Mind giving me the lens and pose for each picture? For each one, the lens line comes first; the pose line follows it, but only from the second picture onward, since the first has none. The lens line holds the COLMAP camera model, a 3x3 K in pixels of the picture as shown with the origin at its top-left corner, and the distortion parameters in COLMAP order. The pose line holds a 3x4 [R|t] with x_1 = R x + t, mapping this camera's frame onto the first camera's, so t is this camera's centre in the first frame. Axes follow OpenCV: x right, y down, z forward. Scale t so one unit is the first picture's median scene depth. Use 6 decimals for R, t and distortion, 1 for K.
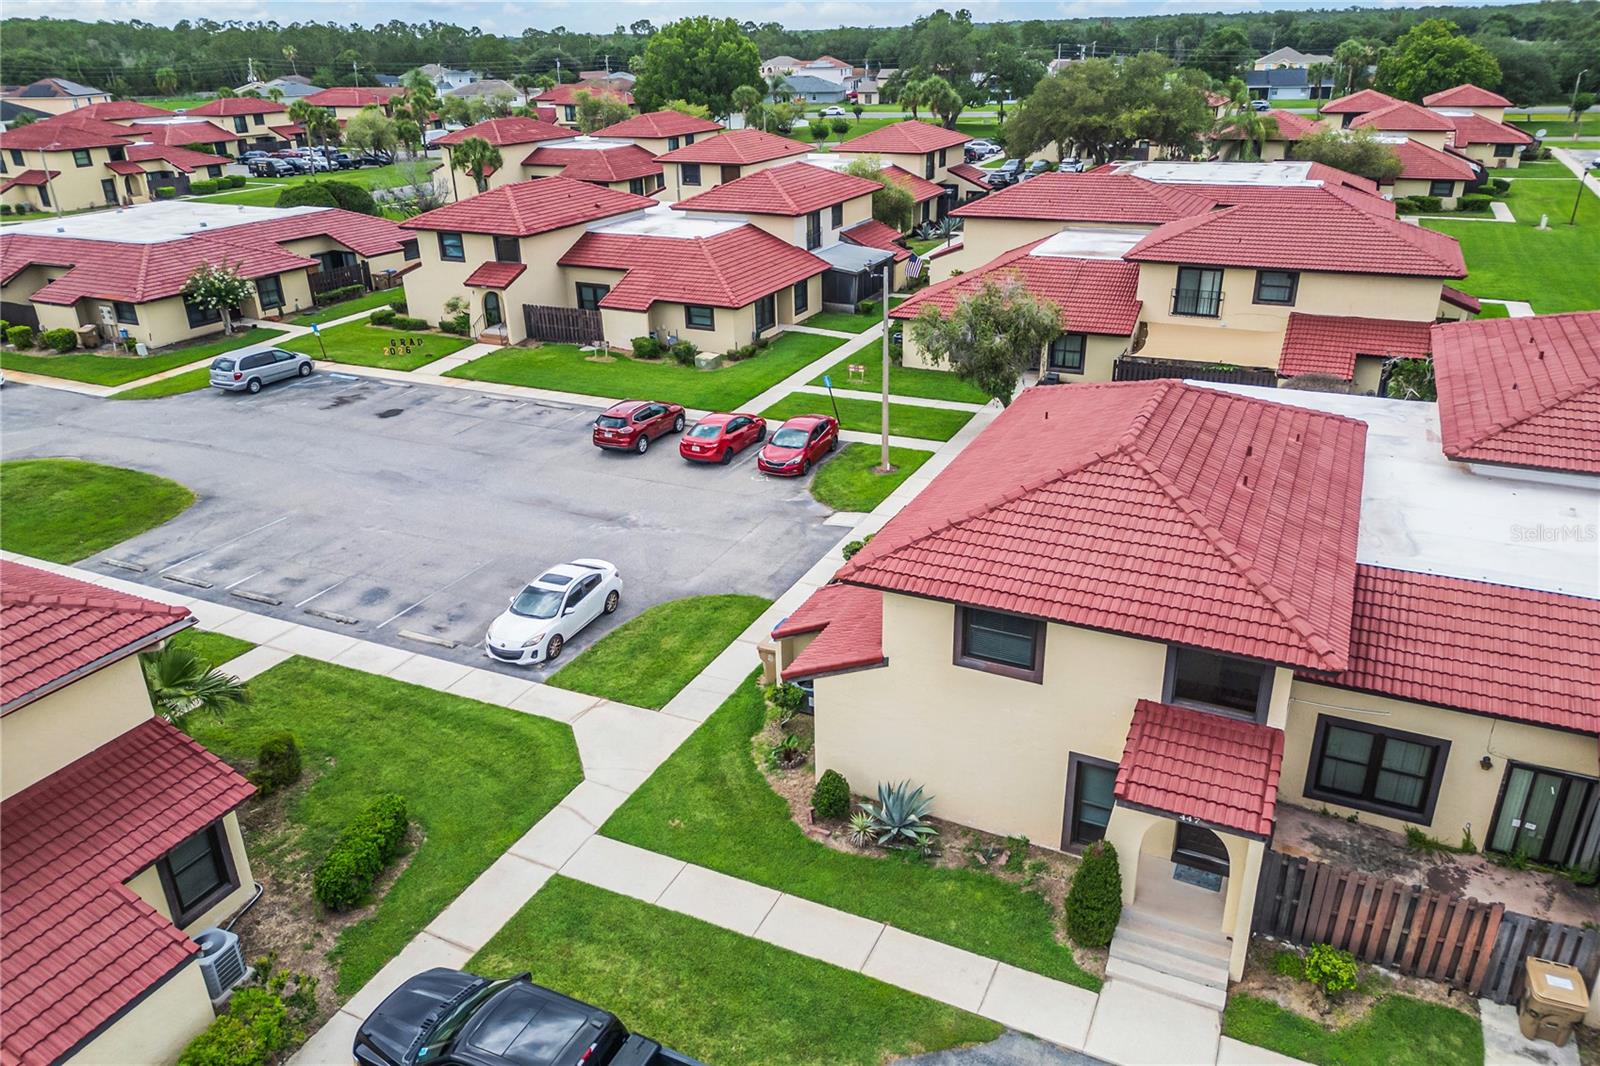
lens RADIAL K [[1084.0, 0, 781.9], [0, 1084.0, 500.3], [0, 0, 1]] dist [0.043168, -0.068553]
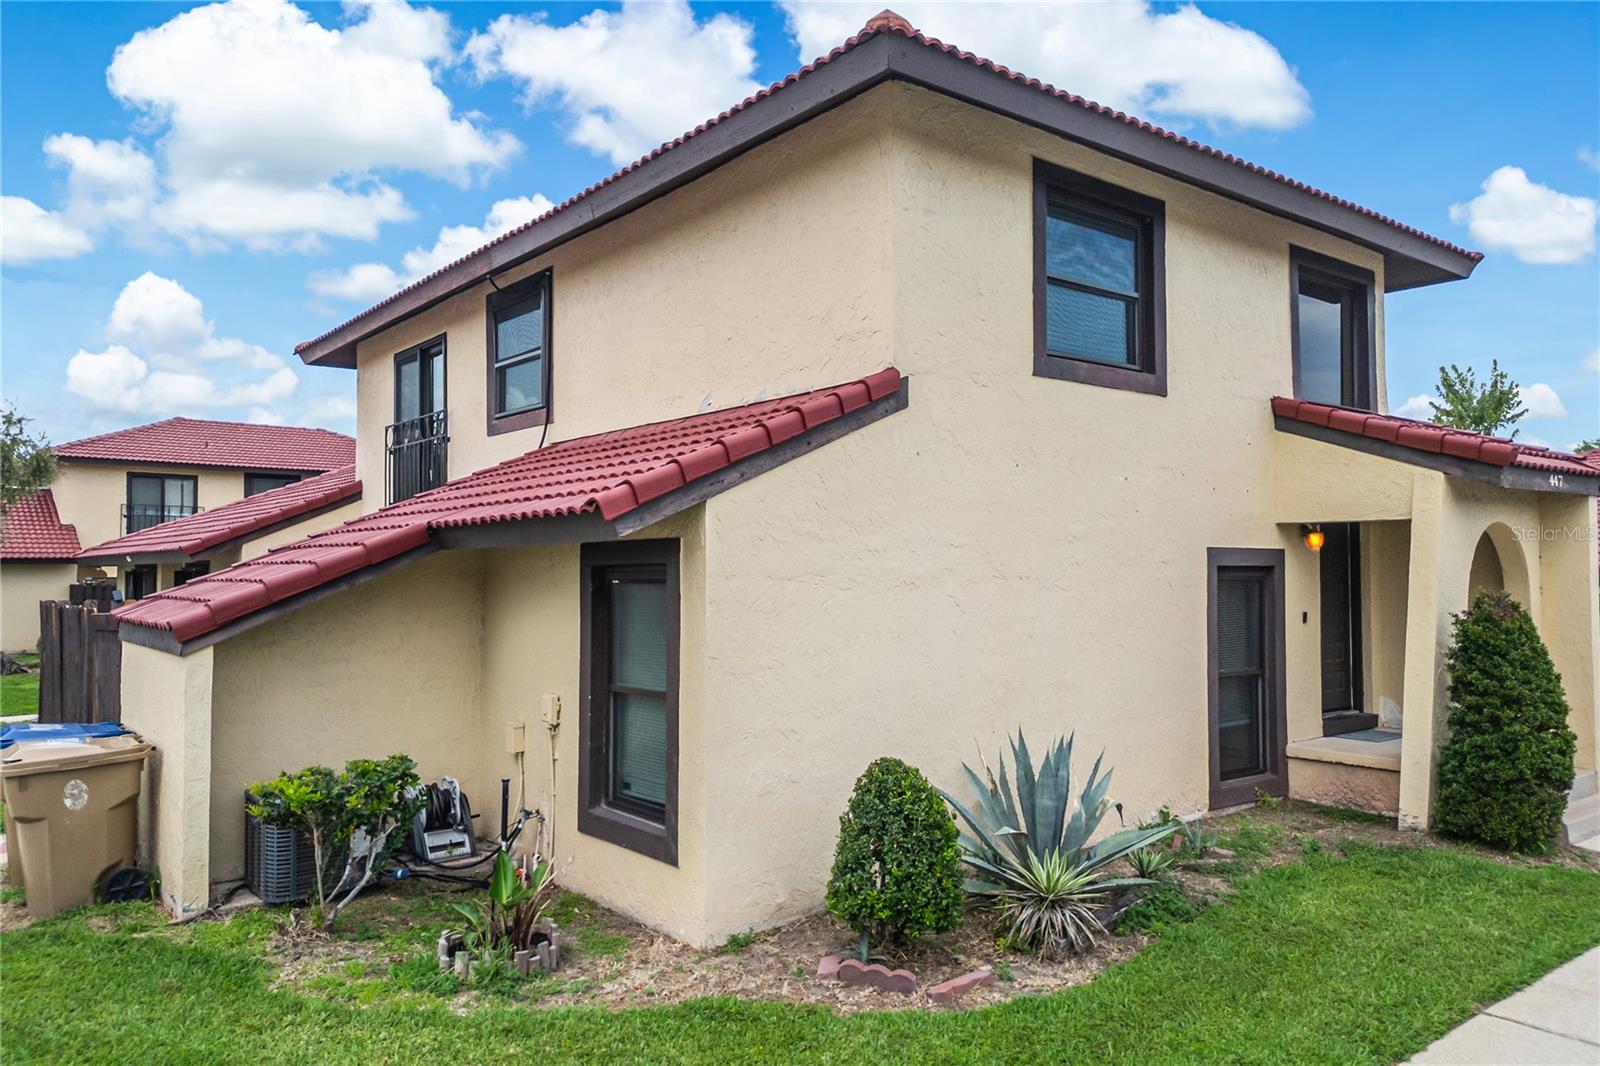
lens RADIAL K [[1126.5, 0, 805.6], [0, 1126.5, 536.0], [0, 0, 1]] dist [0.083181, -0.082990]
pose [[0.420390, 0.054690, 0.905694, -0.242085], [0.328811, 0.921150, -0.208245, 0.256479], [-0.845669, 0.385346, 0.369259, 0.912266]]
